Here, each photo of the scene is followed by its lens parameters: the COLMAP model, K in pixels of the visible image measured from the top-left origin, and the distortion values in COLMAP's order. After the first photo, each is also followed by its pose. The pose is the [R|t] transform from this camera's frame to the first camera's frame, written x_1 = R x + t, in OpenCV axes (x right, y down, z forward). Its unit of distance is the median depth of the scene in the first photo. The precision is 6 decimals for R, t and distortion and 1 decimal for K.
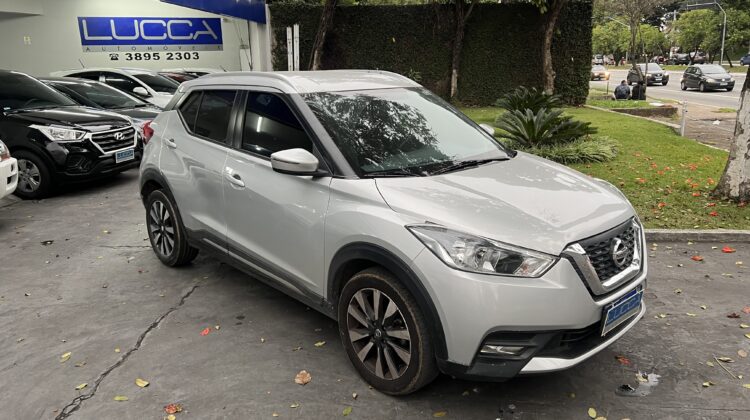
lens RADIAL K [[572.6, 0, 379.4], [0, 572.6, 210.6], [0, 0, 1]] dist [0.059958, -0.103563]
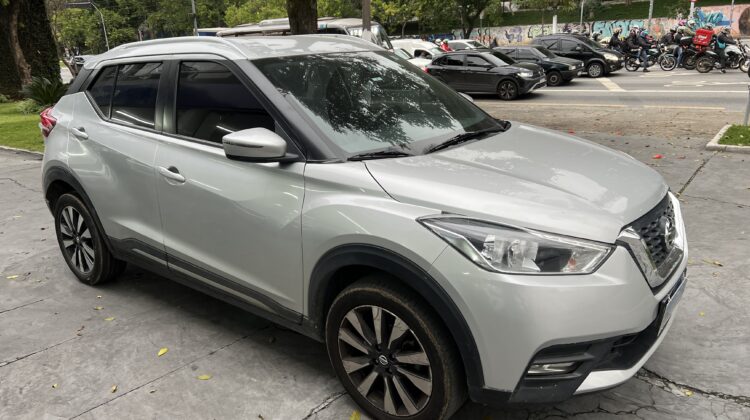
lens RADIAL K [[572.6, 0, 379.4], [0, 572.6, 210.6], [0, 0, 1]] dist [0.059958, -0.103563]
pose [[0.989172, -0.068366, 0.129861, -0.096497], [0.064786, 0.997399, 0.031599, -0.011806], [-0.131684, -0.022844, 0.991029, 0.228388]]
